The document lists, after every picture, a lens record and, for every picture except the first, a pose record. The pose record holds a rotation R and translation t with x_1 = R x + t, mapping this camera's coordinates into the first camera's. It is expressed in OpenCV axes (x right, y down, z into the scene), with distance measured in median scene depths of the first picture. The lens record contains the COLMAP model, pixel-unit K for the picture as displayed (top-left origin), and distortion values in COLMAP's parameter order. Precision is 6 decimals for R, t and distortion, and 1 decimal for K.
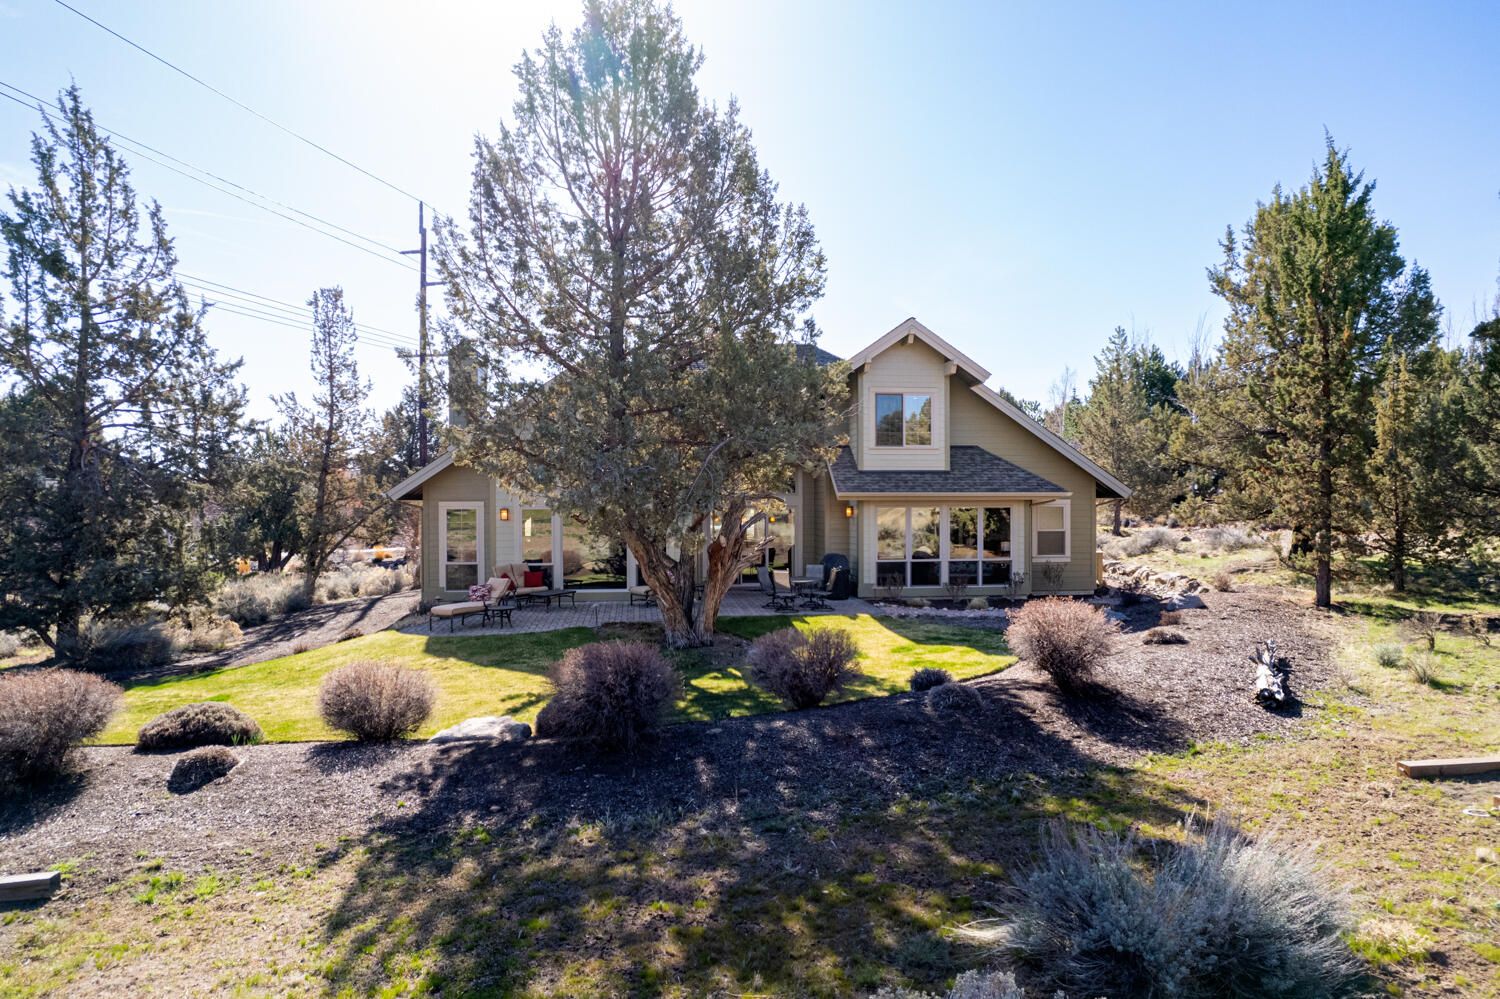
lens RADIAL K [[919.2, 0, 792.1], [0, 919.2, 494.6], [0, 0, 1]] dist [-0.006314, -0.003524]
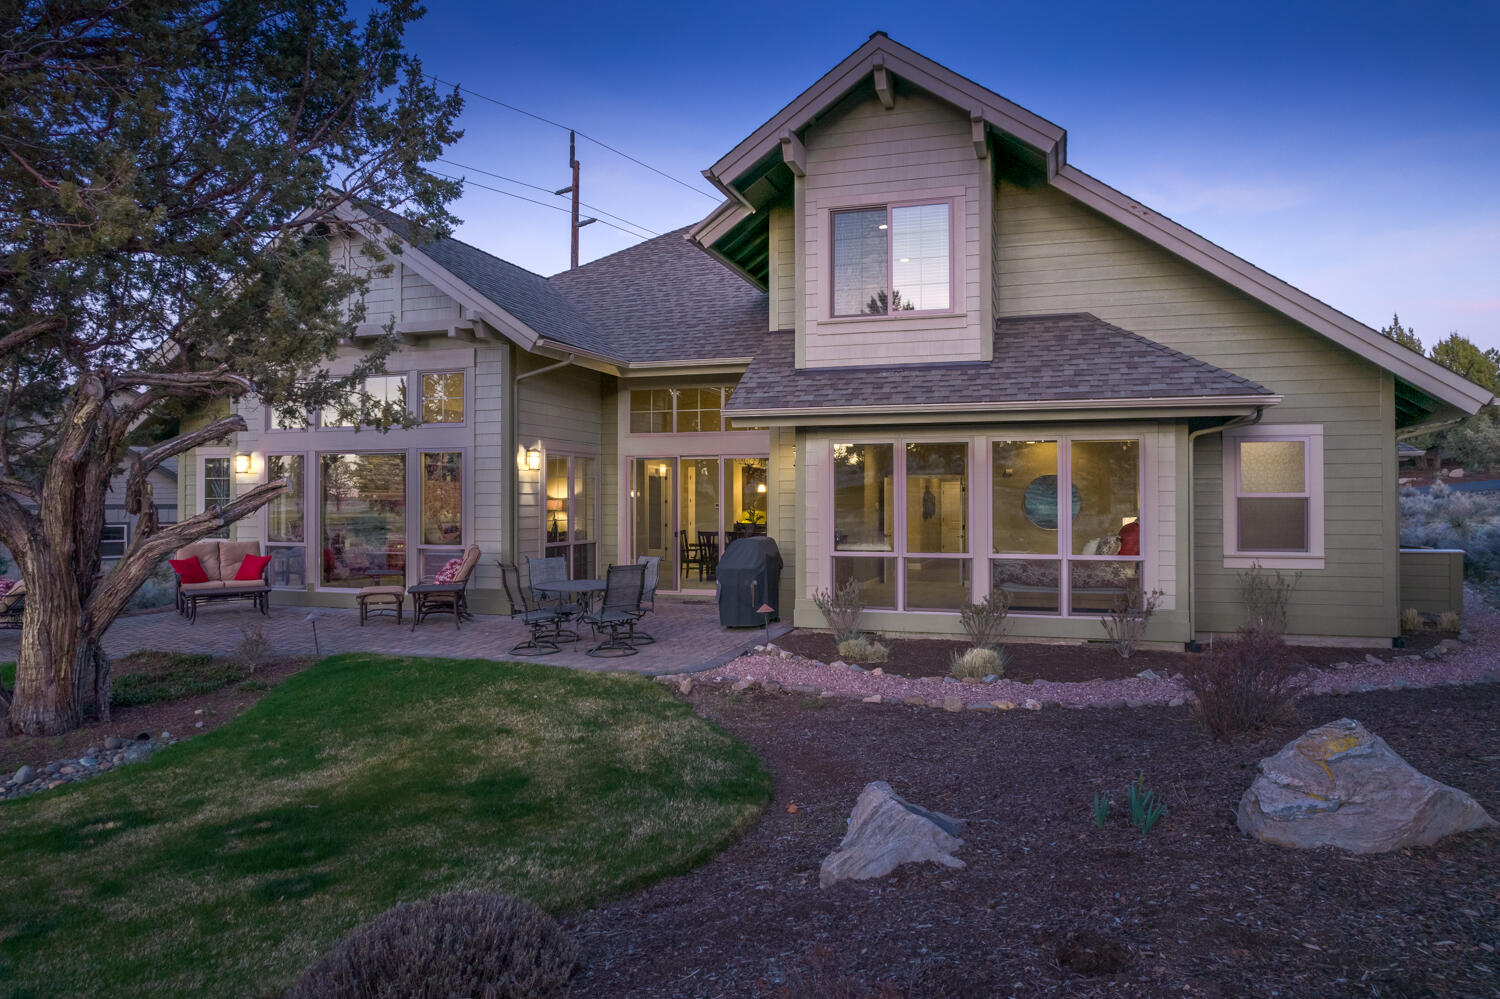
lens RADIAL K [[919.2, 0, 792.1], [0, 919.2, 494.6], [0, 0, 1]] dist [-0.006314, -0.003524]
pose [[0.891851, 0.002593, -0.452322, 0.301818], [-0.003358, 0.999994, -0.000890, 0.043004], [0.452317, 0.002313, 0.891854, 0.558339]]
